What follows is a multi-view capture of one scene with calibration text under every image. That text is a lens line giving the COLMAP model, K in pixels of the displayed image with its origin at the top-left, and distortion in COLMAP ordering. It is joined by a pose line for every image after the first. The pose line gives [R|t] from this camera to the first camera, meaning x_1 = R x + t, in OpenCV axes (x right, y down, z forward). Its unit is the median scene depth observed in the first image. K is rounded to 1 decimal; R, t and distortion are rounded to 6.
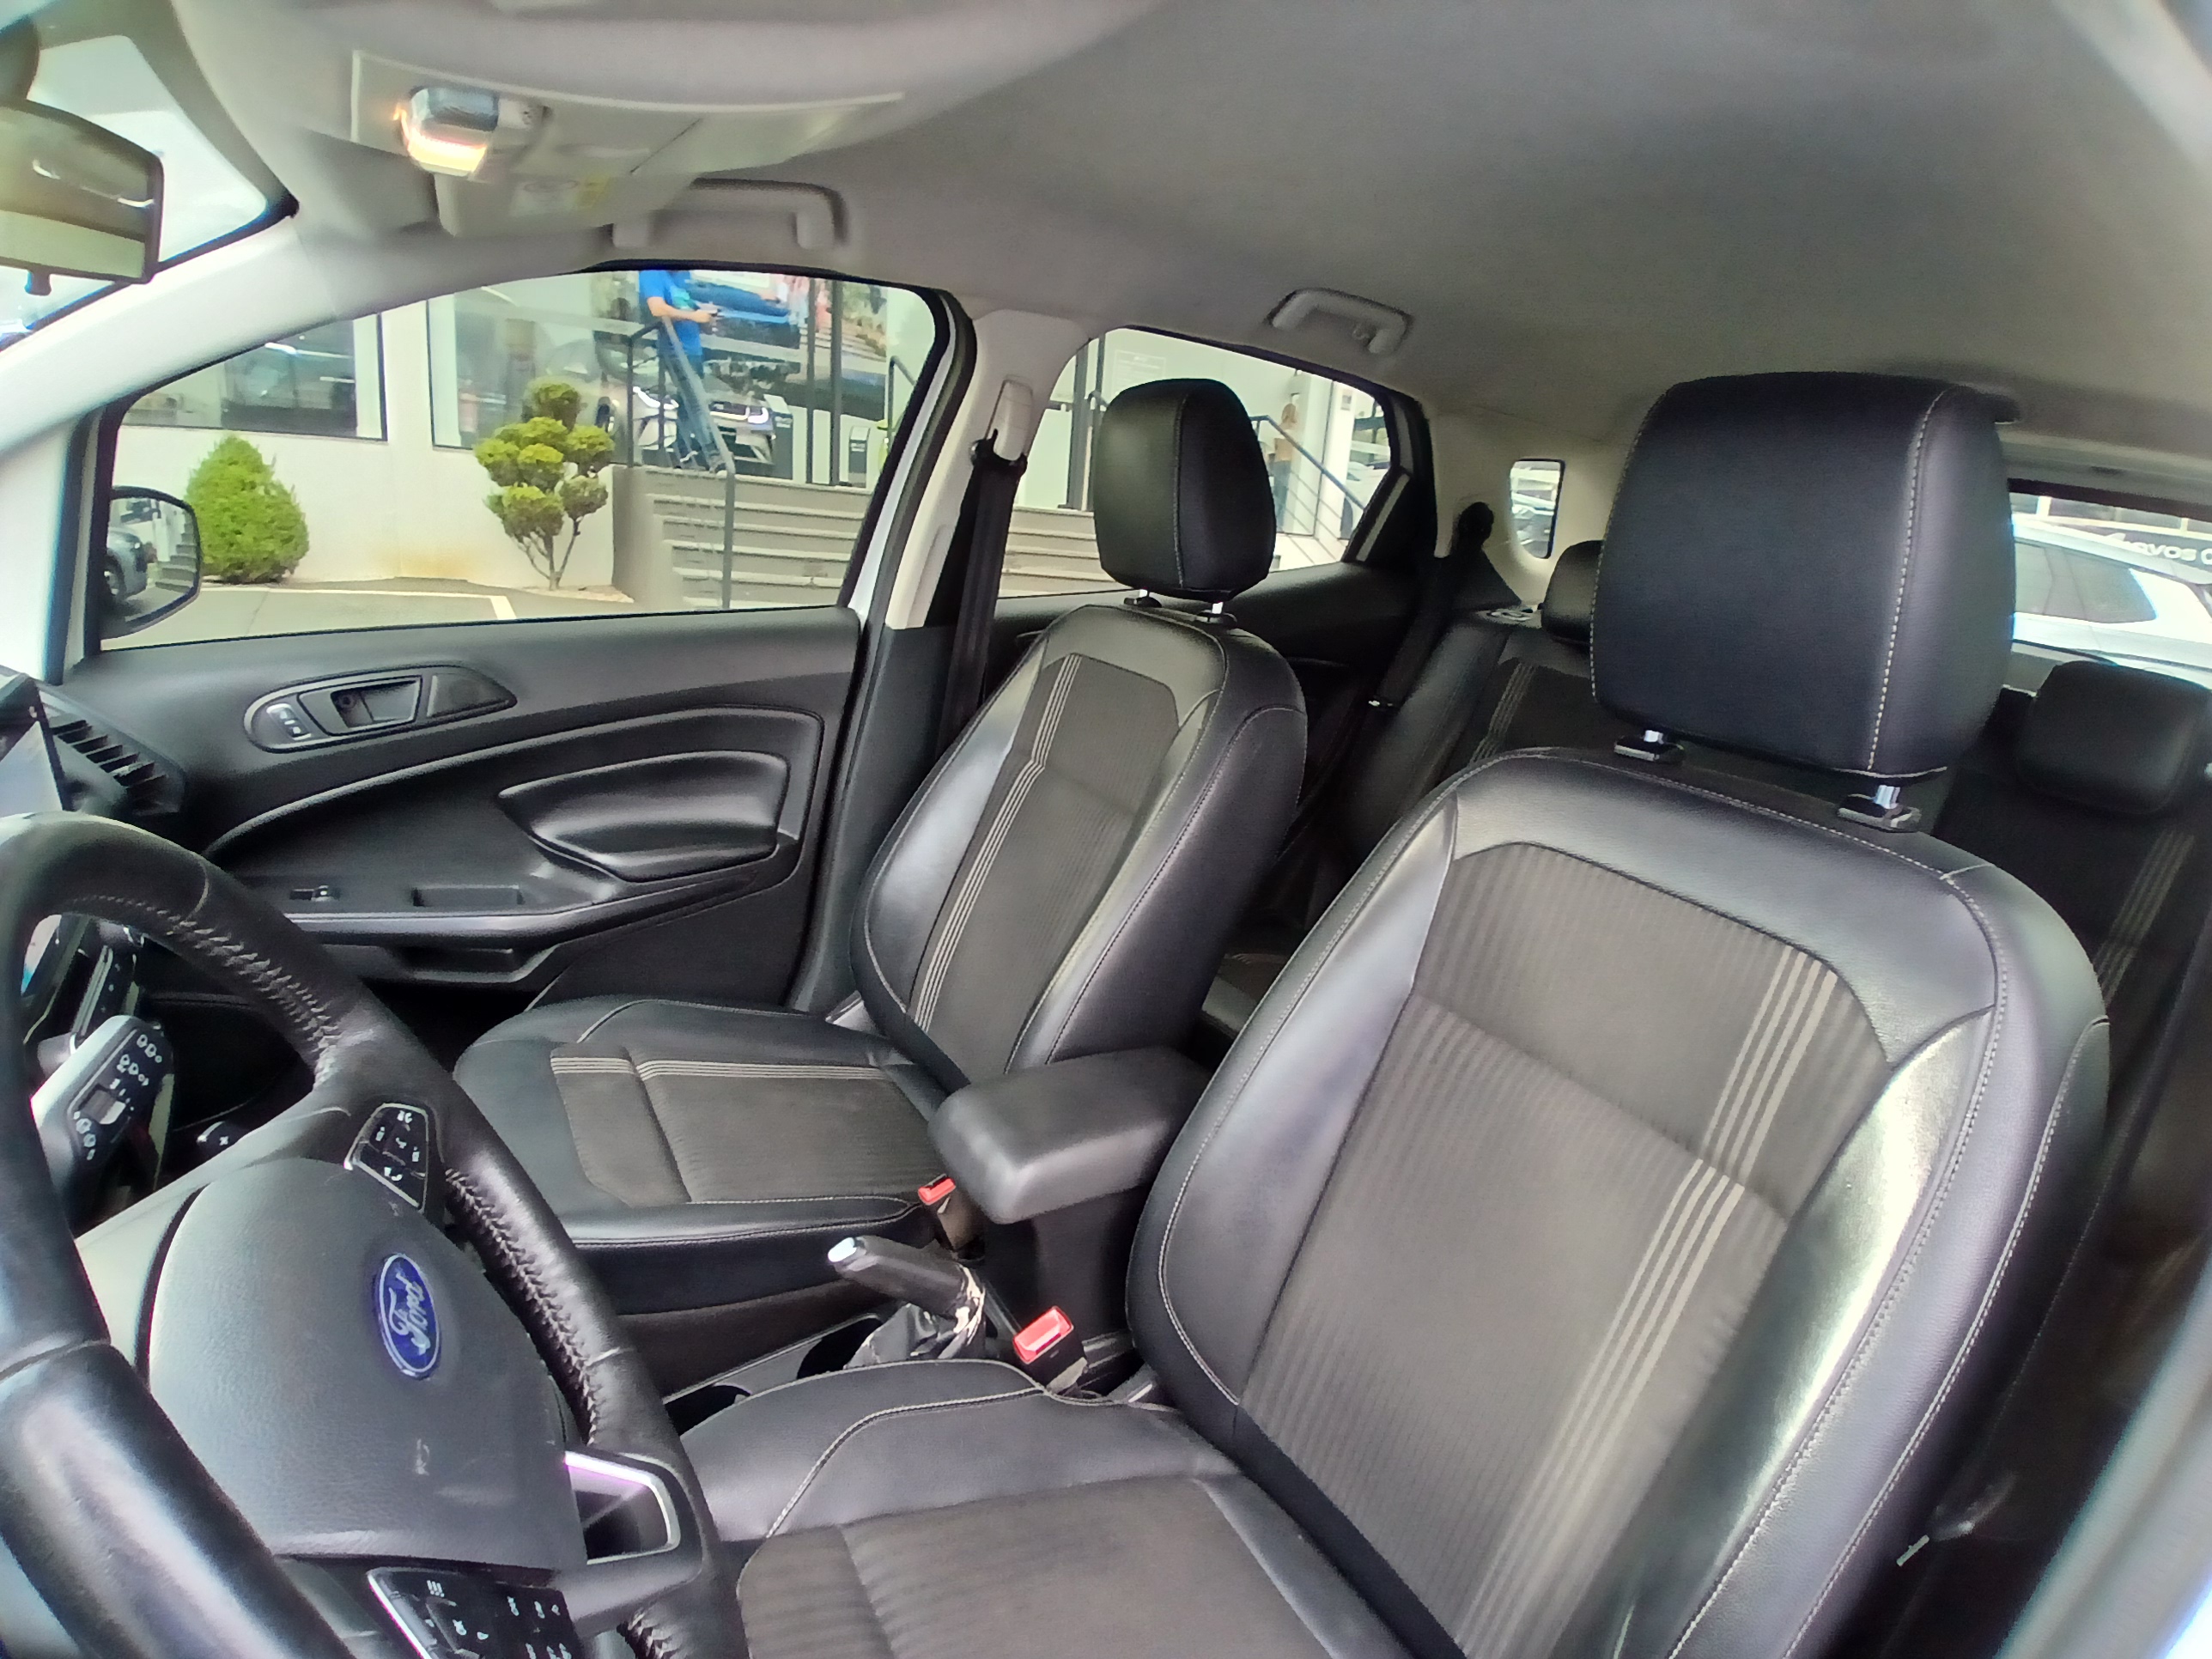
lens RADIAL K [[1110.9, 0, 1112.0], [0, 1110.9, 872.6], [0, 0, 1]] dist [0.025249, -0.062322]
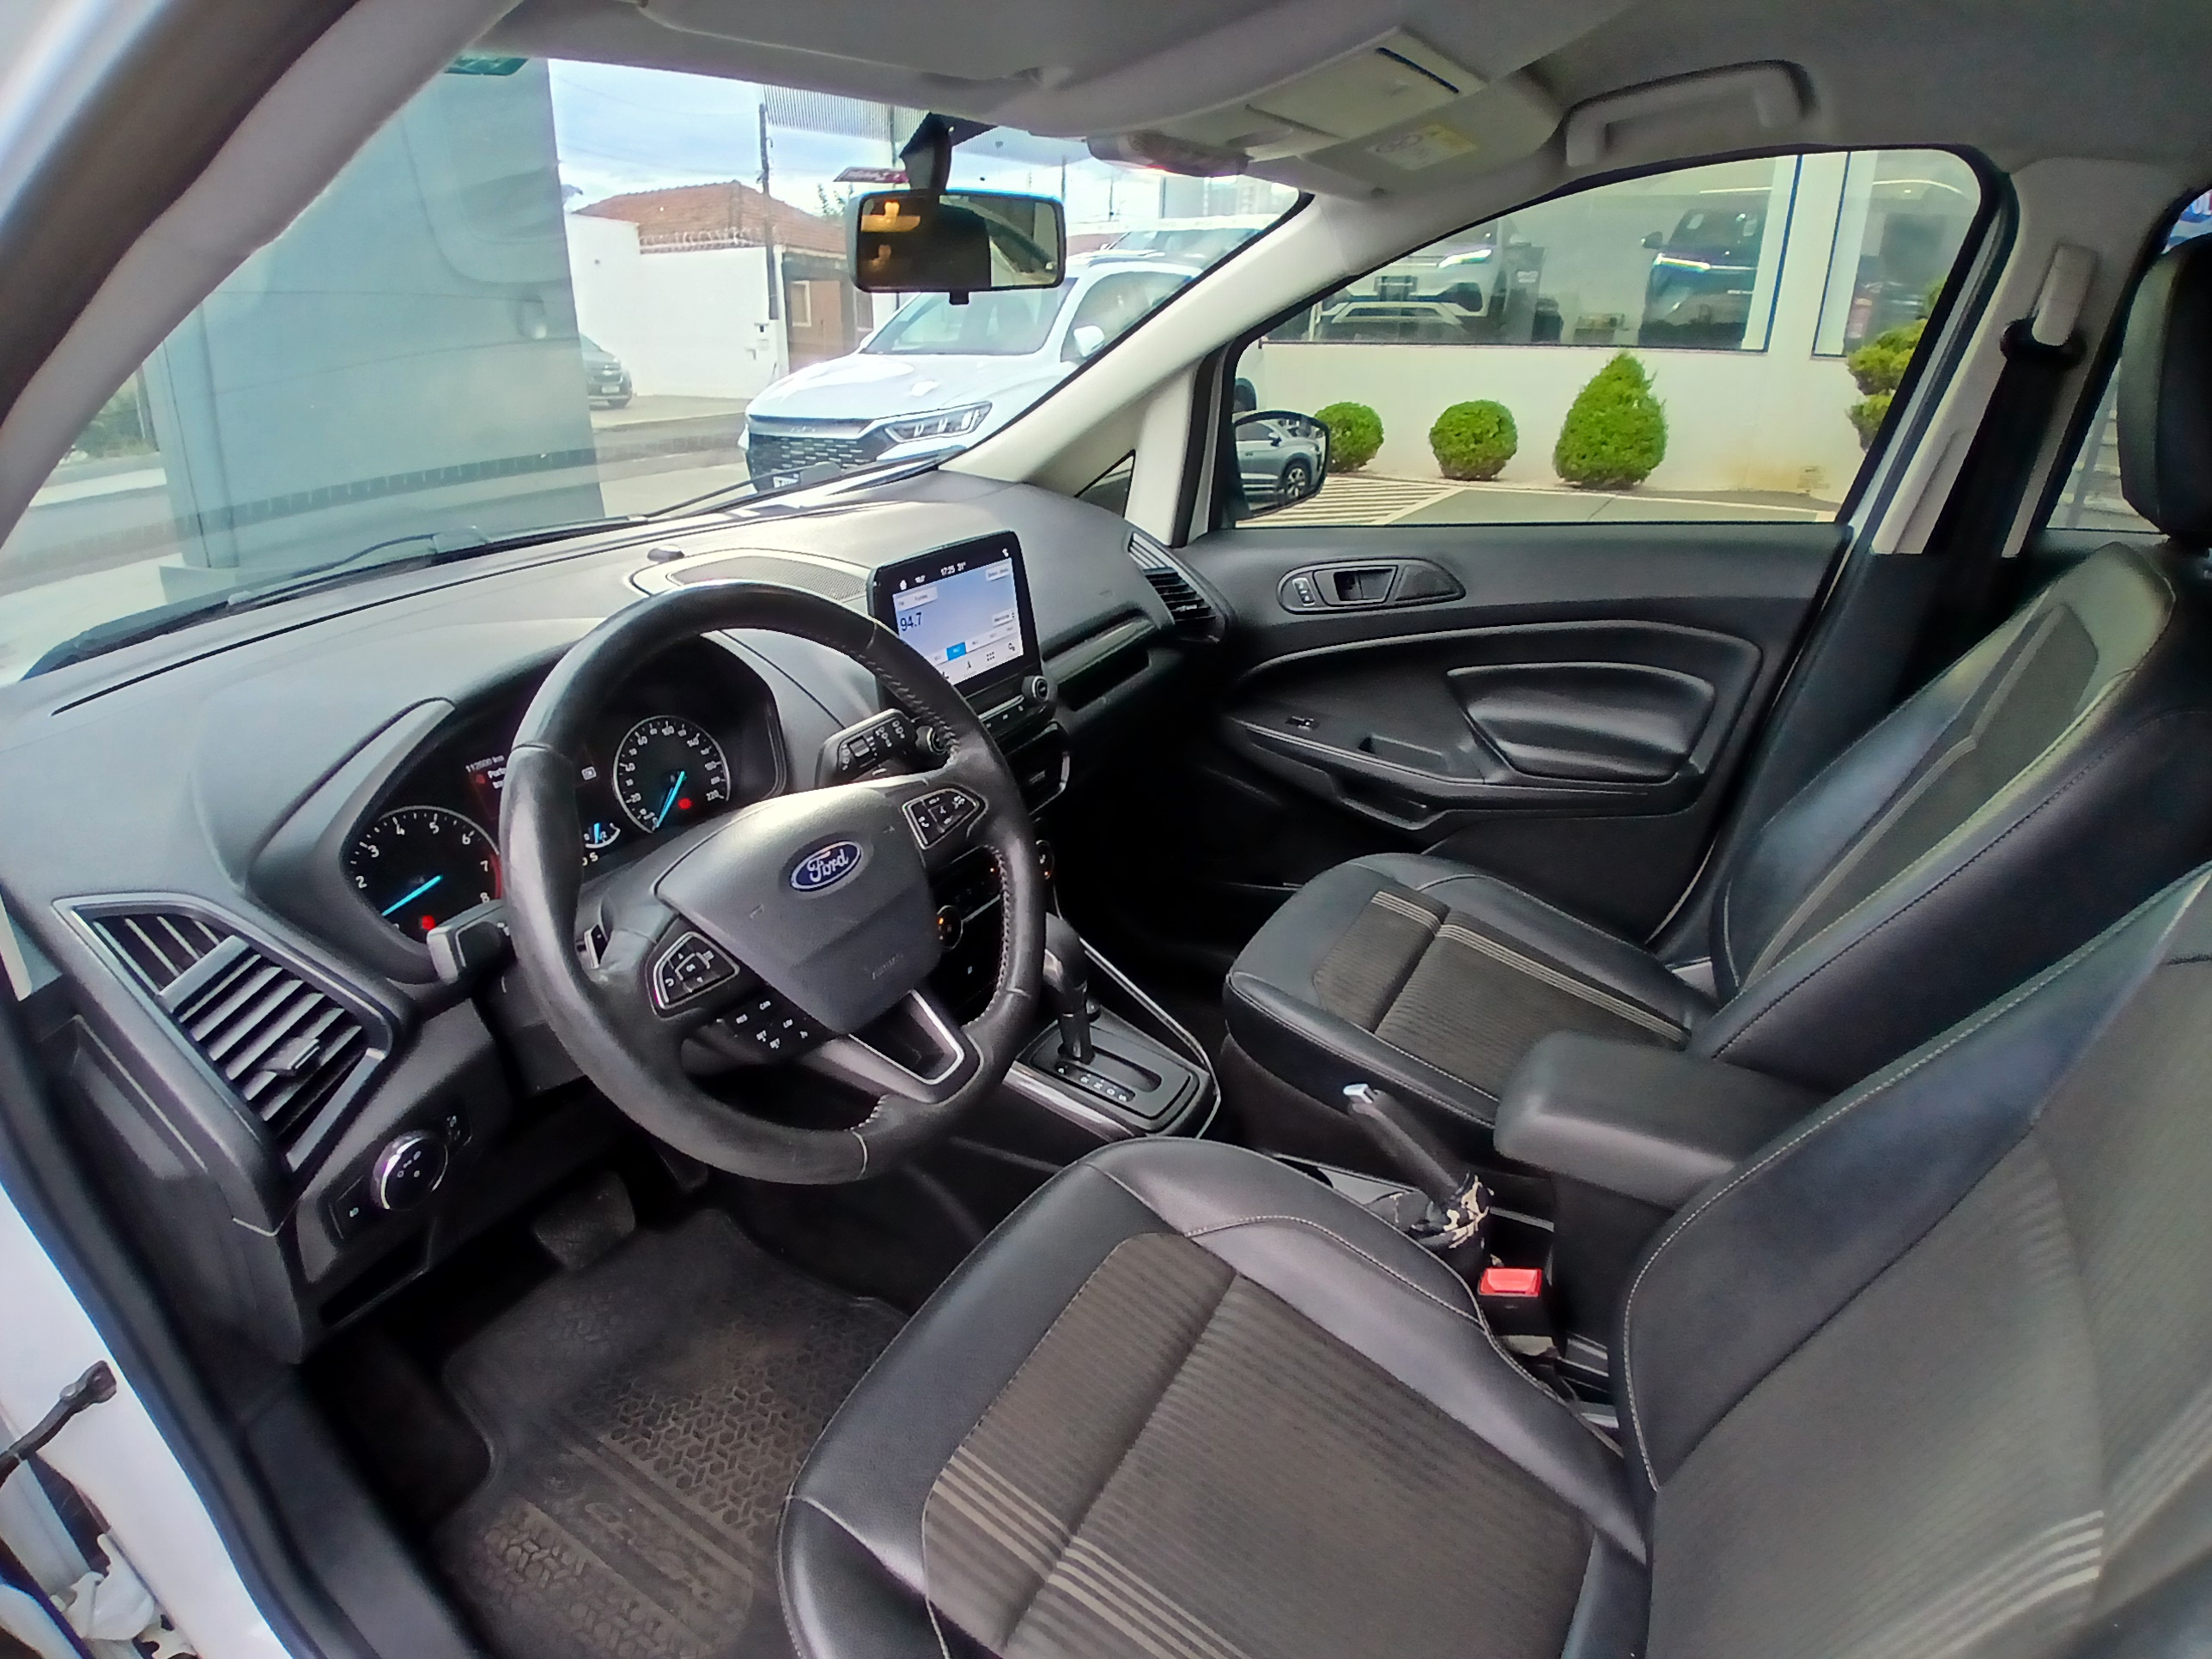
lens RADIAL K [[1110.9, 0, 1112.0], [0, 1110.9, 872.6], [0, 0, 1]] dist [0.025249, -0.062322]
pose [[0.465140, 0.295261, -0.834545, 0.306525], [-0.234756, 0.950125, 0.205310, -0.026943], [0.853542, 0.100417, 0.511256, 0.109693]]
